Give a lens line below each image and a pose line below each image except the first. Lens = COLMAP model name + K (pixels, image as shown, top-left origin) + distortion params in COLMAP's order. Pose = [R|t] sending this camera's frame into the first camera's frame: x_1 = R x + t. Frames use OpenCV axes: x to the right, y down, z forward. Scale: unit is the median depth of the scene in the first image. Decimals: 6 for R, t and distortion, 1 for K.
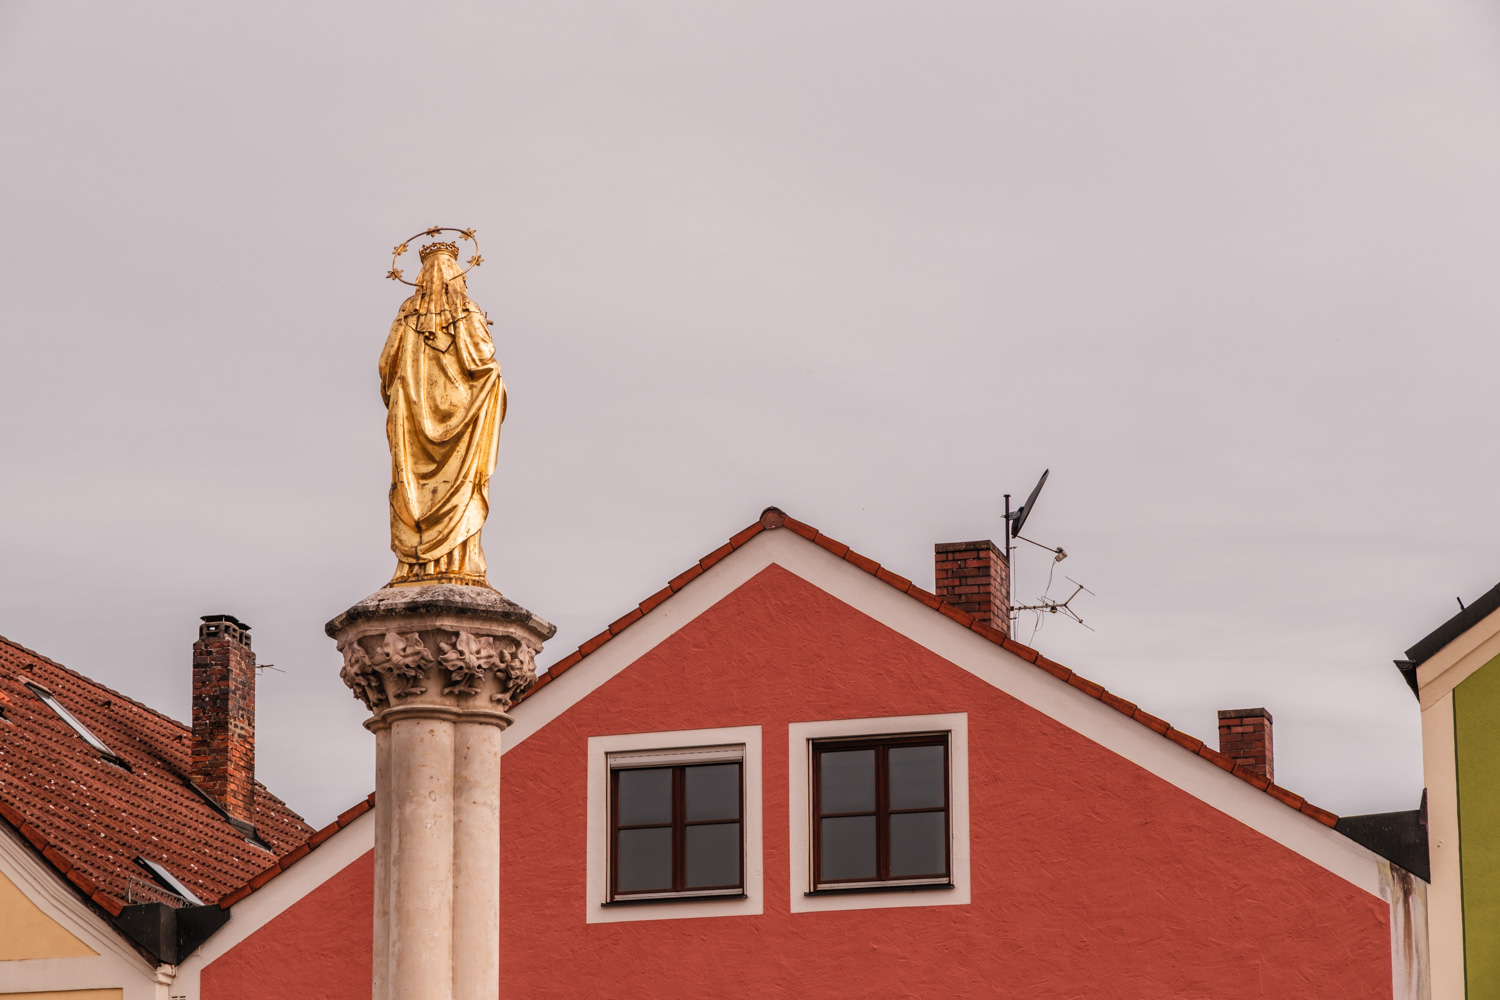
lens RADIAL K [[4659.6, 0, 749.6], [0, 4659.6, 503.1], [0, 0, 1]] dist [-0.034395, 0.000000]
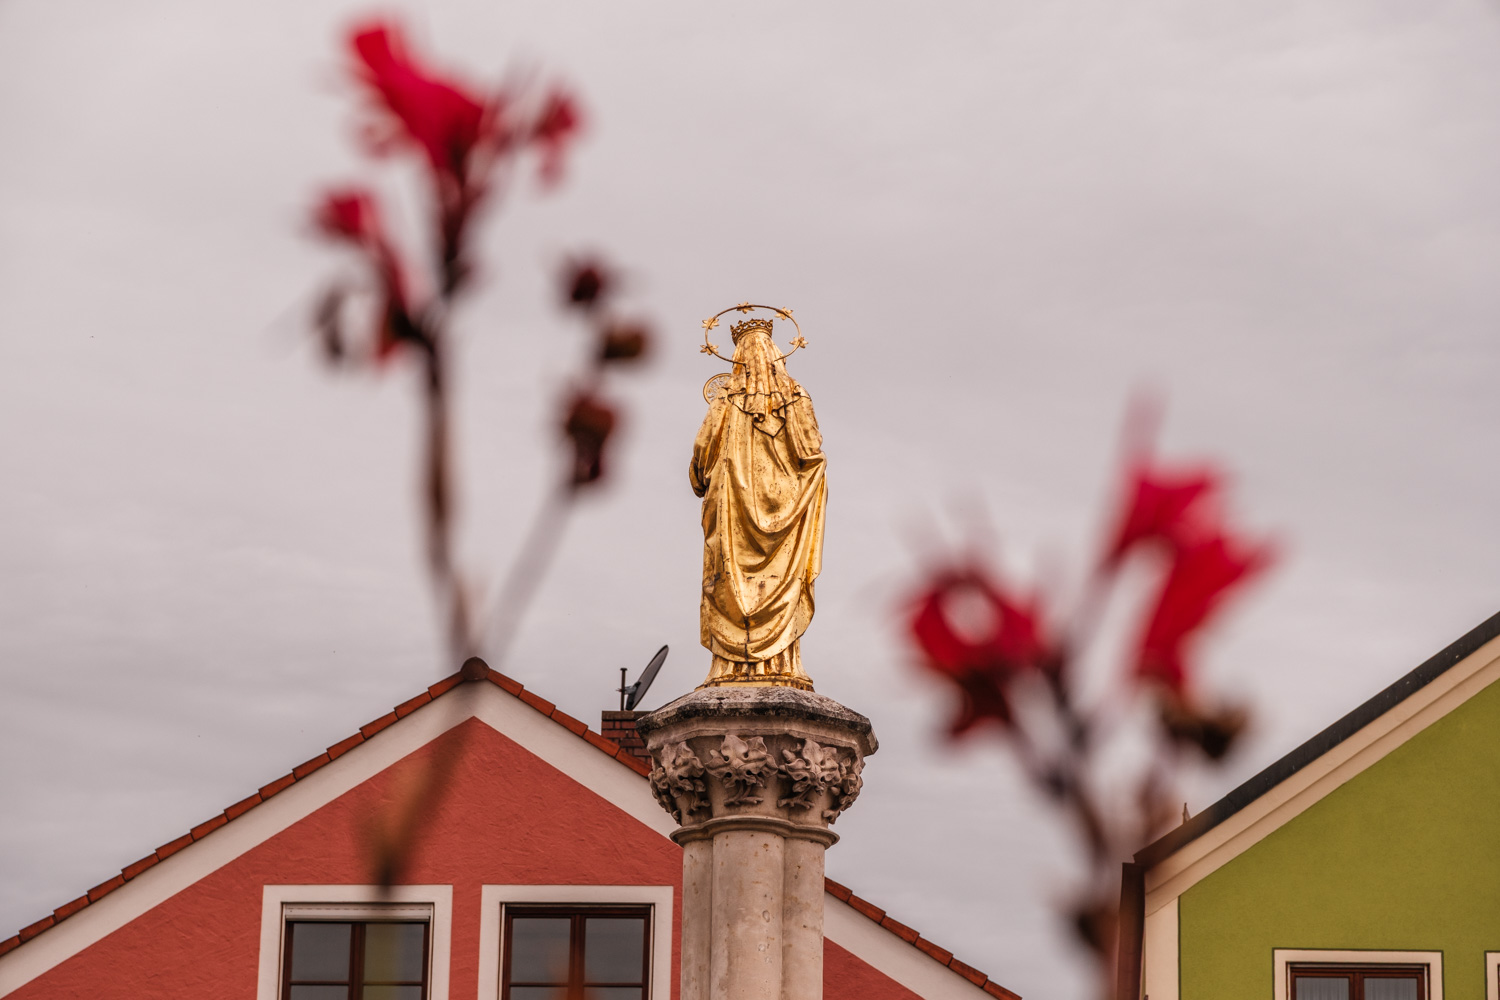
lens RADIAL K [[4659.6, 0, 750.2], [0, 4659.6, 496.6], [0, 0, 1]] dist [-0.034395, 0.000000]
pose [[0.977548, 0.085115, 0.192757, -0.245971], [-0.076038, 0.995641, -0.054019, 0.029433], [-0.196514, 0.038149, 0.979759, 0.096618]]
